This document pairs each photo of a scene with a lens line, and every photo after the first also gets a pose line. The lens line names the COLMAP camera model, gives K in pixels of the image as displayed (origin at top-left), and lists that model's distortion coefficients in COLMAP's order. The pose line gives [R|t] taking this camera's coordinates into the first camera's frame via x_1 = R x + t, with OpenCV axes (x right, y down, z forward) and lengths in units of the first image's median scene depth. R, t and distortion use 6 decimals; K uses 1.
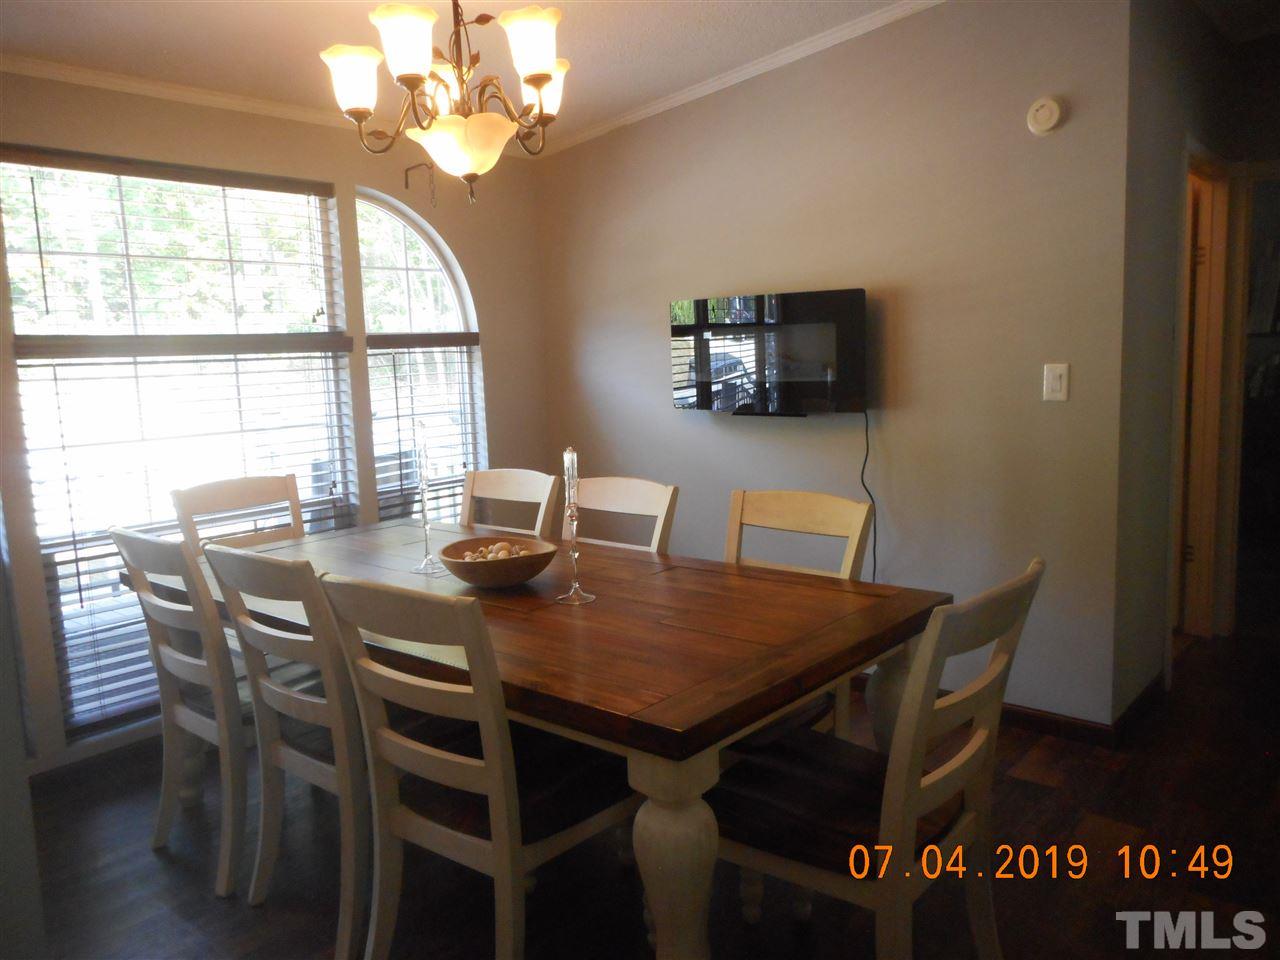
lens RADIAL K [[974.8, 0, 647.4], [0, 974.8, 477.3], [0, 0, 1]] dist [0.007359, -0.004980]
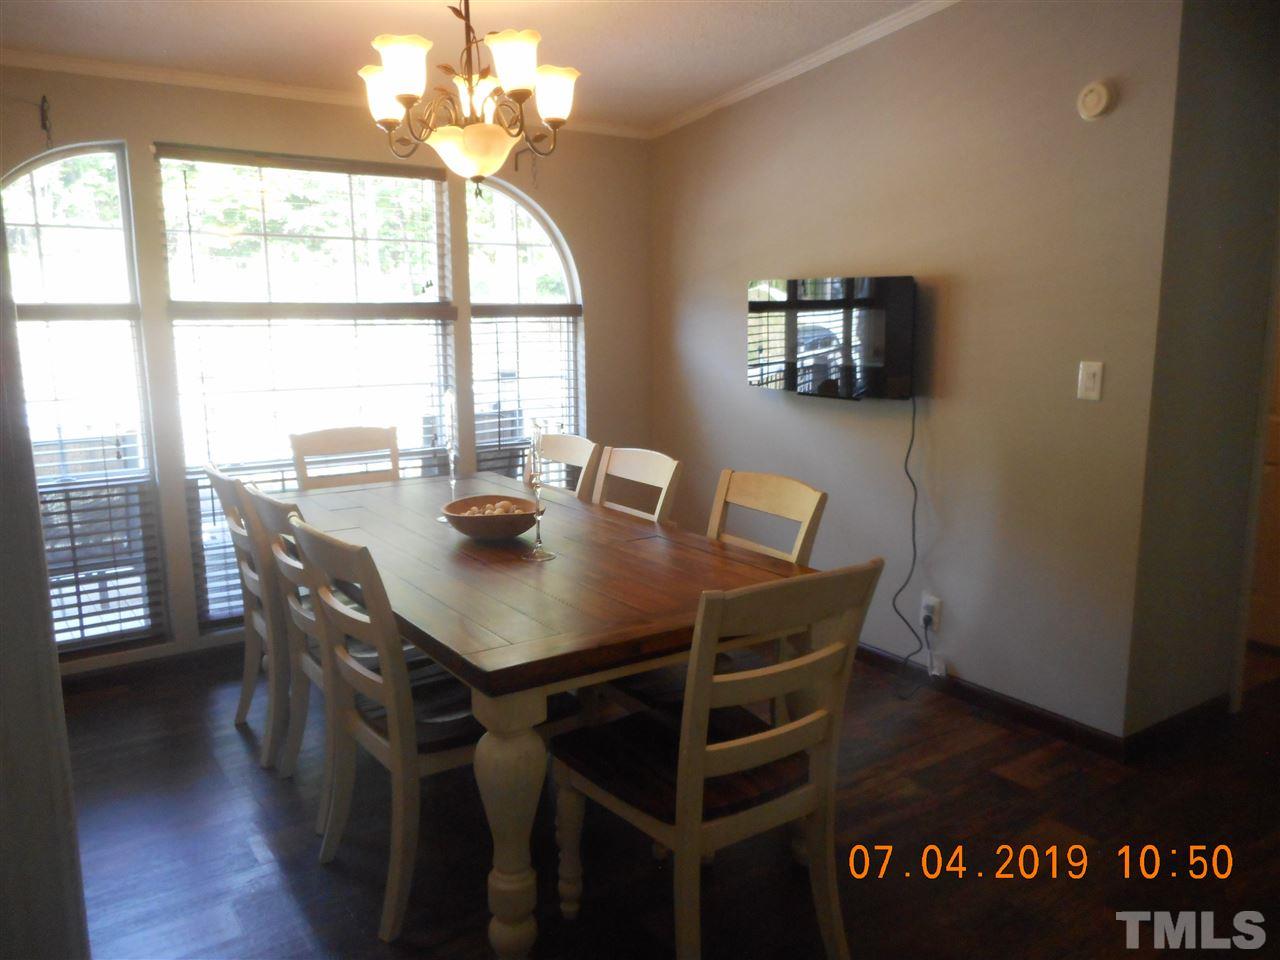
lens RADIAL K [[974.8, 0, 647.4], [0, 974.8, 477.3], [0, 0, 1]] dist [0.007359, -0.004980]
pose [[0.965236, 0.074568, -0.250516, 0.206589], [-0.063400, 0.996613, 0.052368, -0.021183], [0.253573, -0.034665, 0.966695, -0.037932]]
